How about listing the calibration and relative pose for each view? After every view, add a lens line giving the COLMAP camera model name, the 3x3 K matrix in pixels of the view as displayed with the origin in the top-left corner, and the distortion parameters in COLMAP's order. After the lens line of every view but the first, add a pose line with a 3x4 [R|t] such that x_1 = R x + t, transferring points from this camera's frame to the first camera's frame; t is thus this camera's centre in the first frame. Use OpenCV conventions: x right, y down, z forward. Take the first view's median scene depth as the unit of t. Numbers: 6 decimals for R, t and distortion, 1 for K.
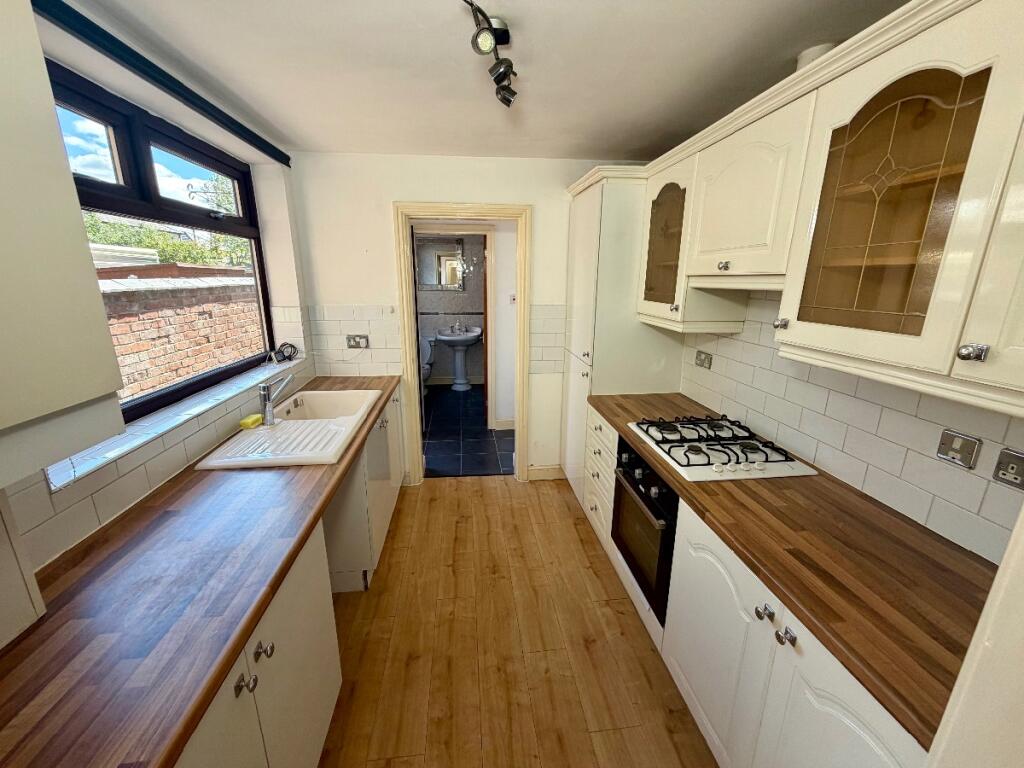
lens RADIAL K [[408.5, 0, 510.5], [0, 408.5, 383.6], [0, 0, 1]] dist [-0.000371, 0.000491]
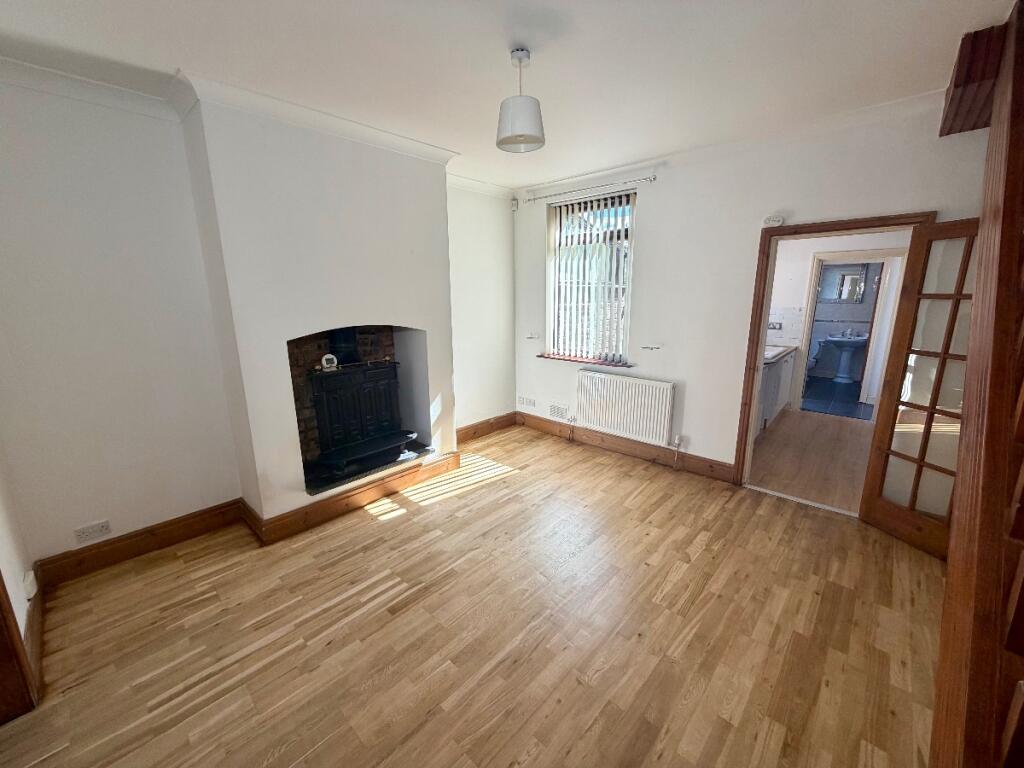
lens RADIAL K [[408.5, 0, 510.5], [0, 408.5, 383.6], [0, 0, 1]] dist [-0.000371, 0.000491]
pose [[0.663112, 0.152567, -0.732807, 0.318060], [-0.183805, 0.982221, 0.038169, 0.410455], [0.725602, 0.109383, 0.679365, -1.504589]]
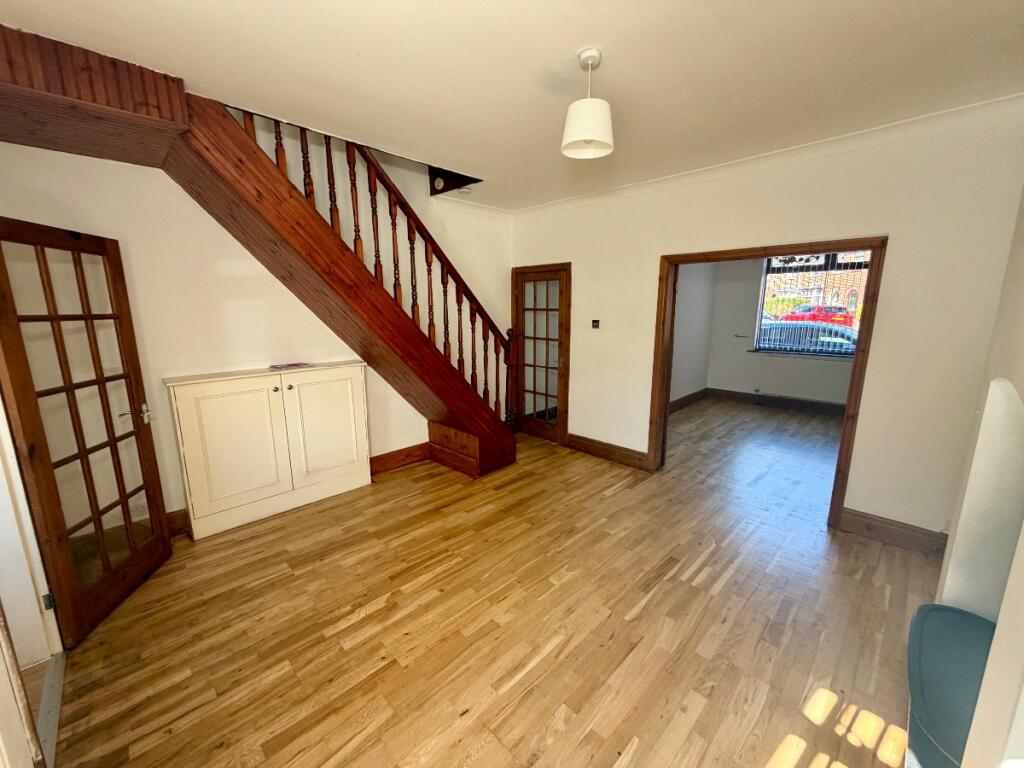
lens RADIAL K [[408.5, 0, 510.5], [0, 408.5, 383.6], [0, 0, 1]] dist [-0.000371, 0.000491]
pose [[-0.627786, -0.150217, 0.763754, -1.036207], [0.202416, 0.915940, 0.346529, 0.037034], [-0.751607, 0.372142, -0.544608, -0.164661]]
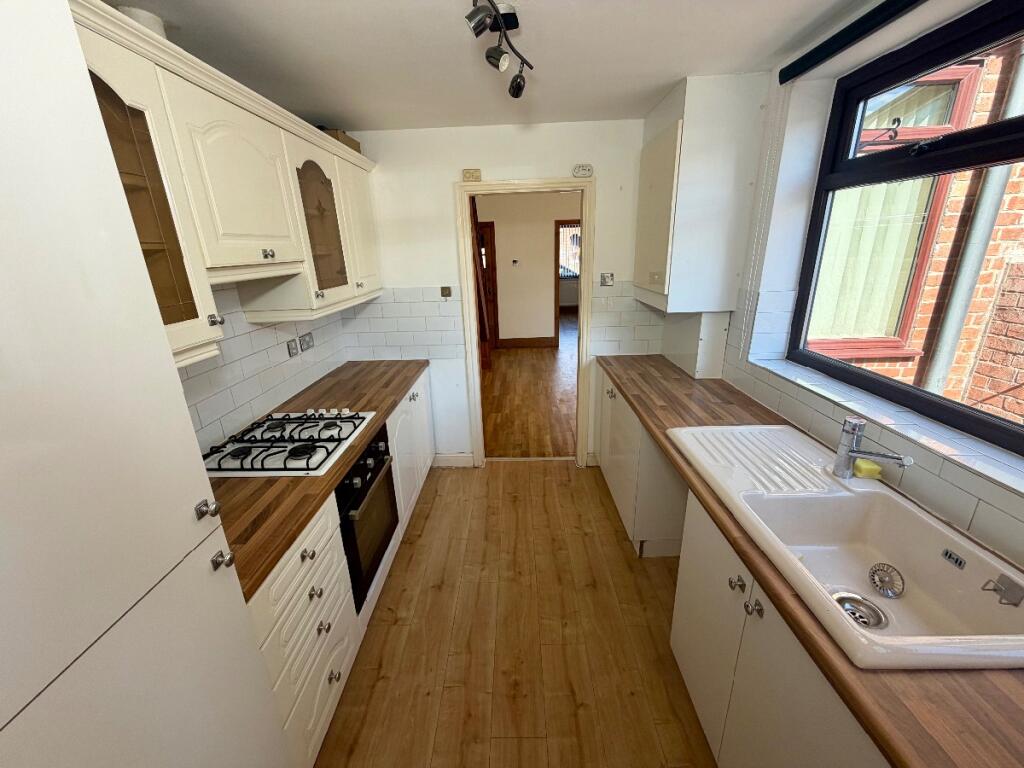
lens RADIAL K [[408.5, 0, 510.5], [0, 408.5, 383.6], [0, 0, 1]] dist [-0.000371, 0.000491]
pose [[-0.992022, -0.010819, 0.125603, -0.124680], [0.060119, 0.835128, 0.546761, -0.390010], [-0.110810, 0.549950, -0.827814, 1.411308]]
